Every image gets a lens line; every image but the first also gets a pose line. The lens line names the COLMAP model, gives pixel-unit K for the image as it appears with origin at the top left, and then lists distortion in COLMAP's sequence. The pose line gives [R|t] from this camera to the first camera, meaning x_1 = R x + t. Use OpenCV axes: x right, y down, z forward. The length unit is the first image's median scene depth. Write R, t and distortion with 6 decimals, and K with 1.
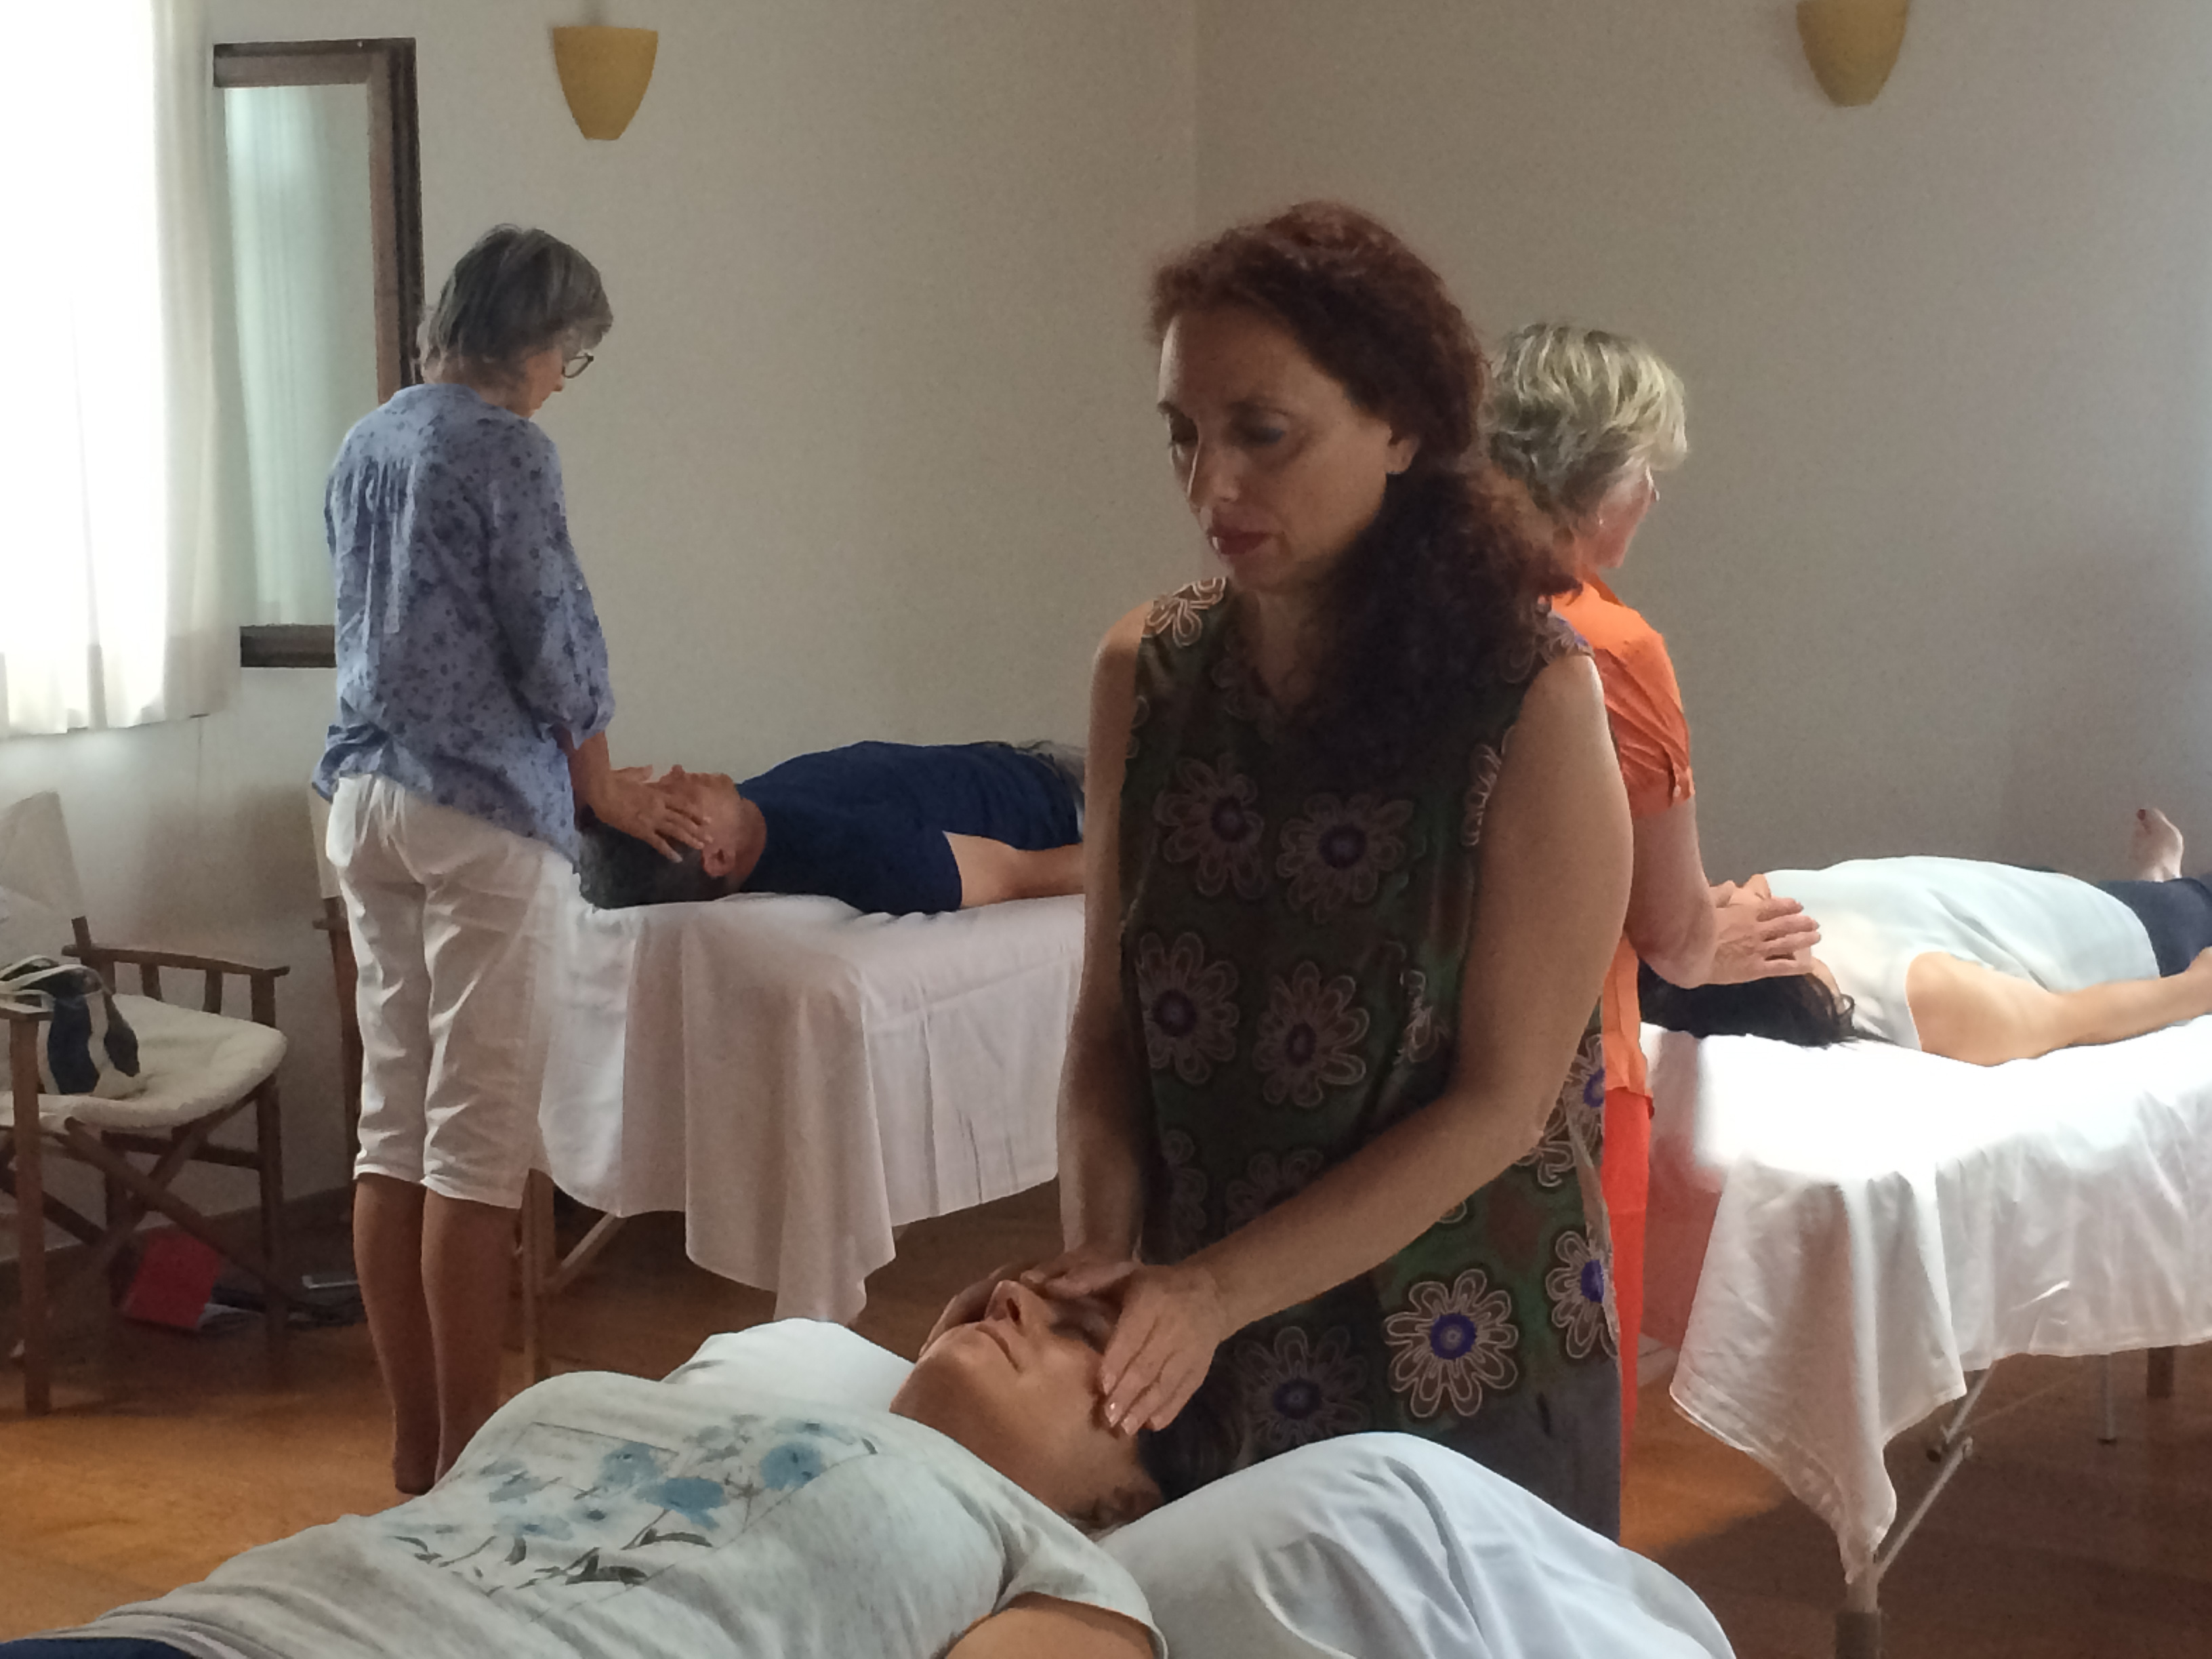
lens RADIAL K [[3955.8, 0, 1113.9], [0, 3955.8, 814.4], [0, 0, 1]] dist [0.006580, 0.000000]
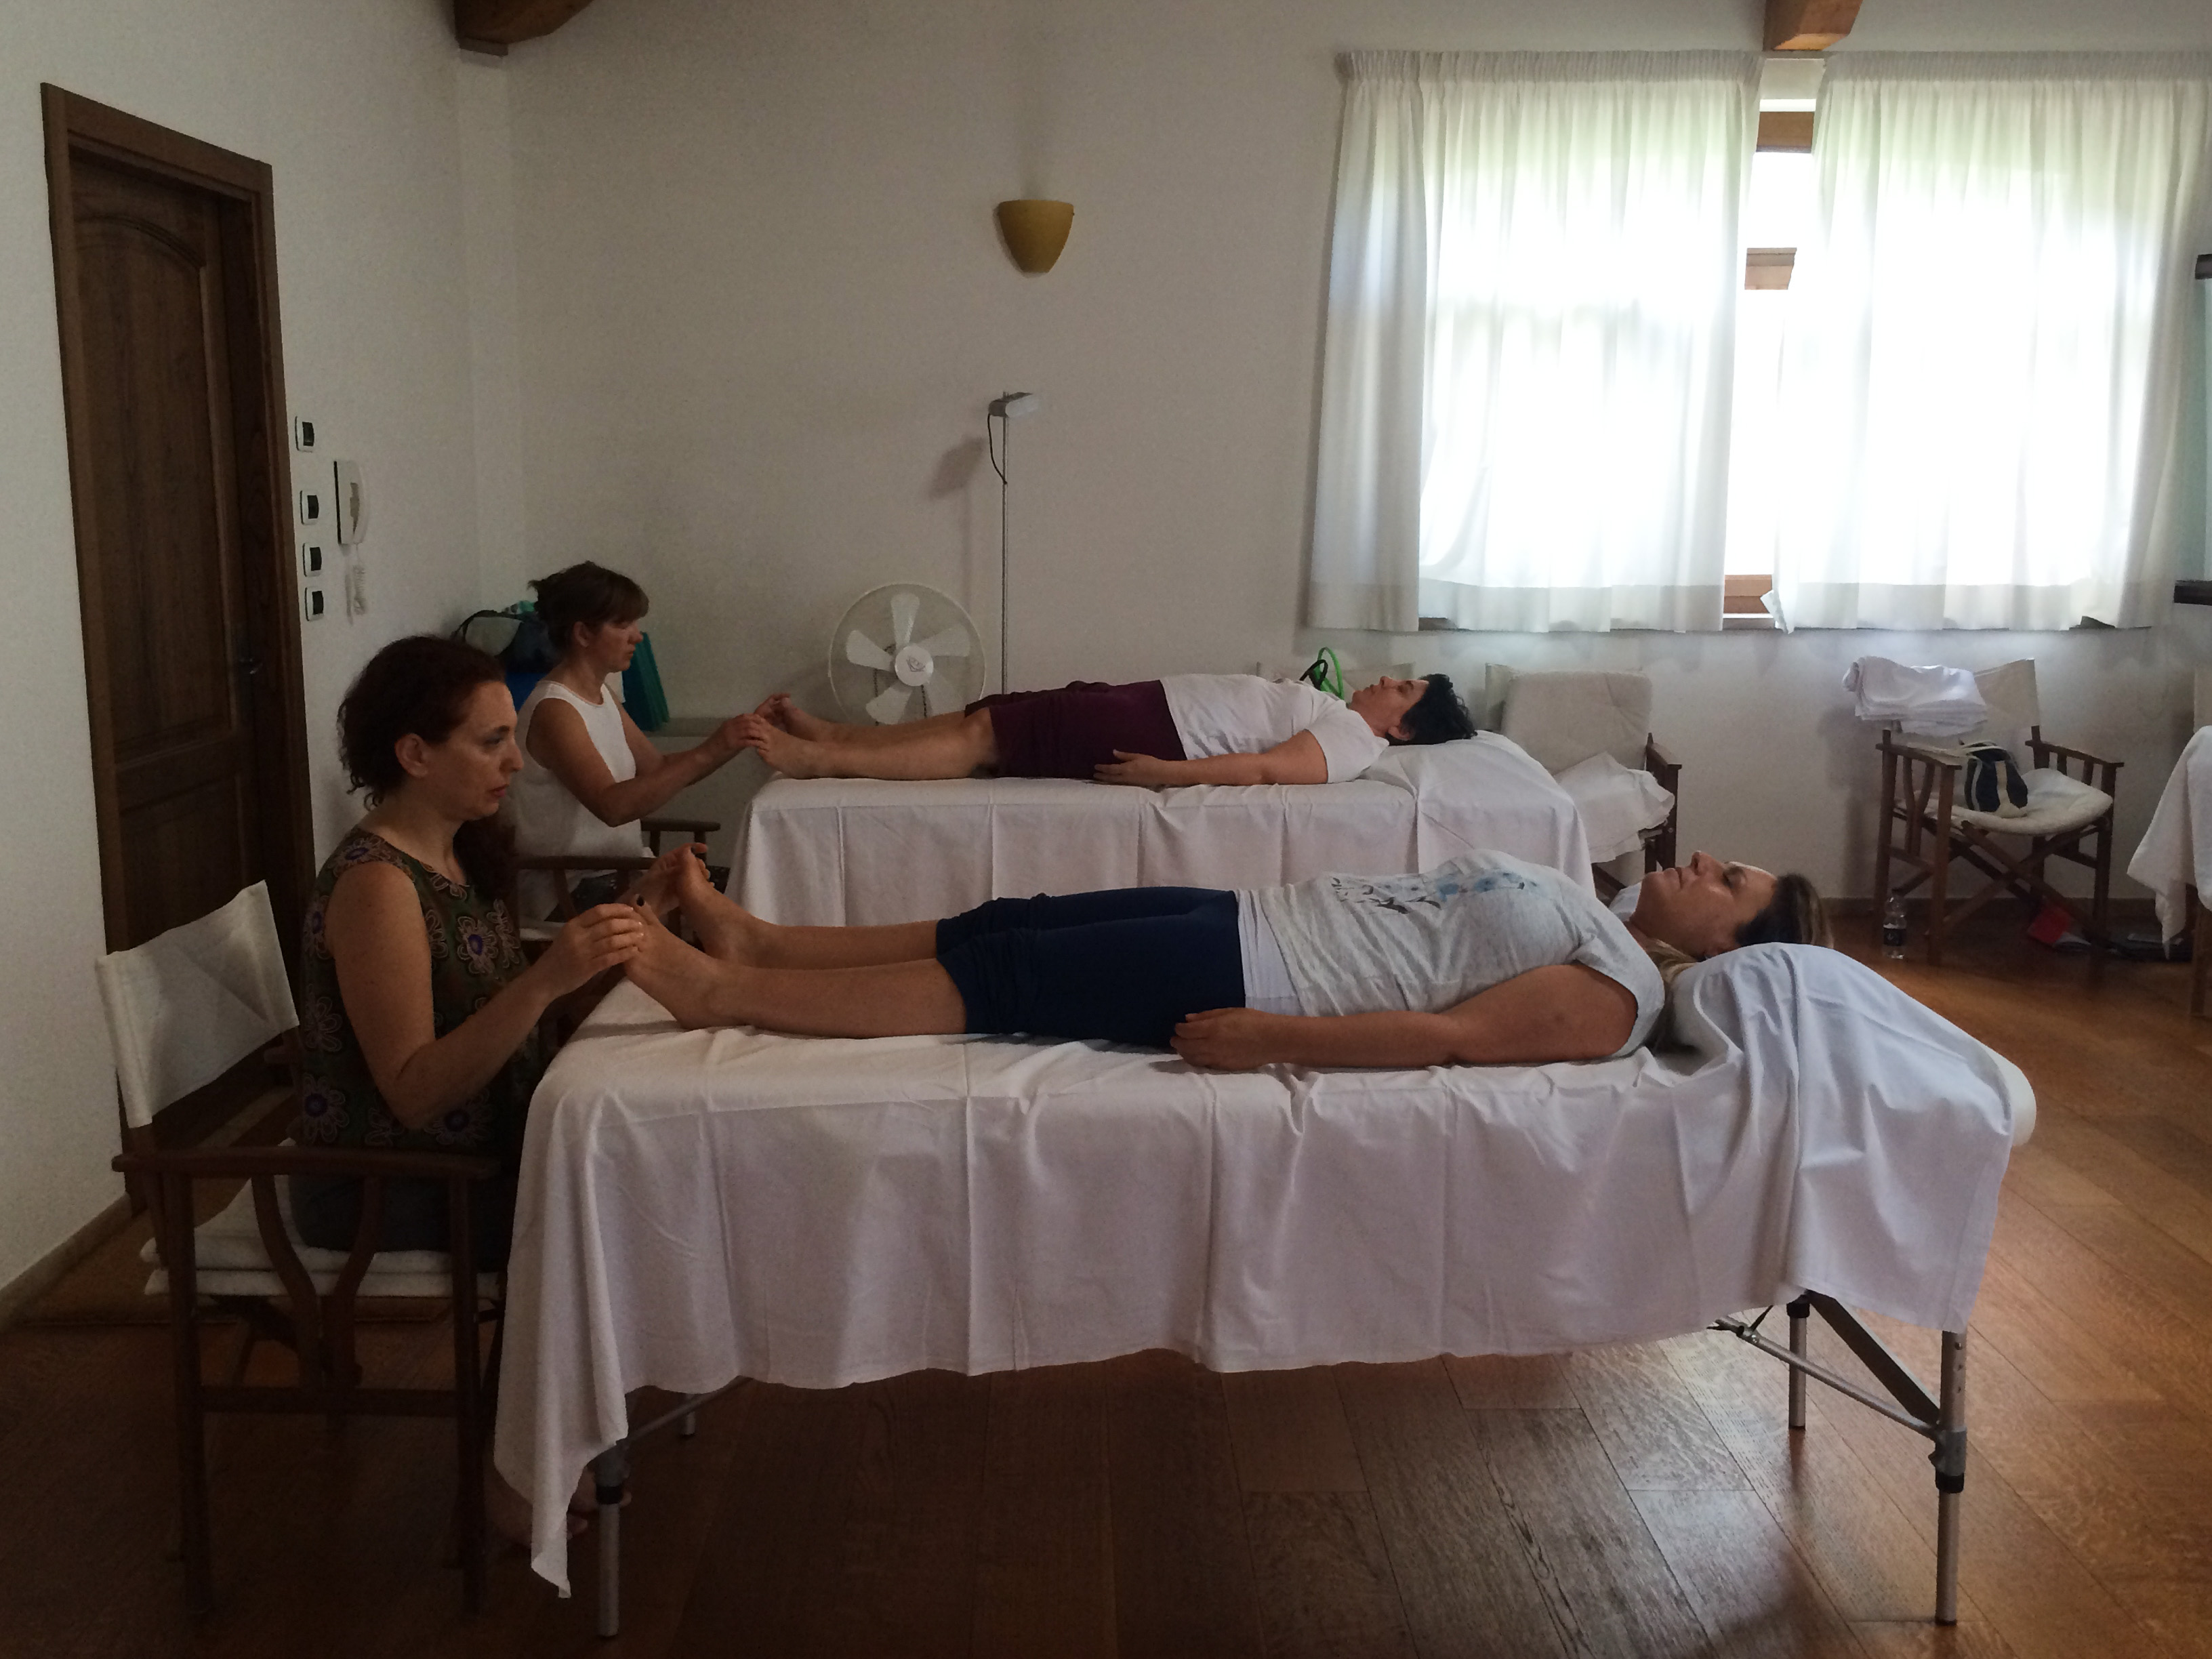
lens RADIAL K [[2184.7, 0, 1117.5], [0, 2184.7, 816.8], [0, 0, 1]] dist [0.033855, 0.000000]
pose [[0.629467, 0.140392, -0.764239, 0.294183], [-0.092978, 0.990084, 0.105299, -0.001377], [0.771445, 0.004775, 0.636279, -0.022869]]
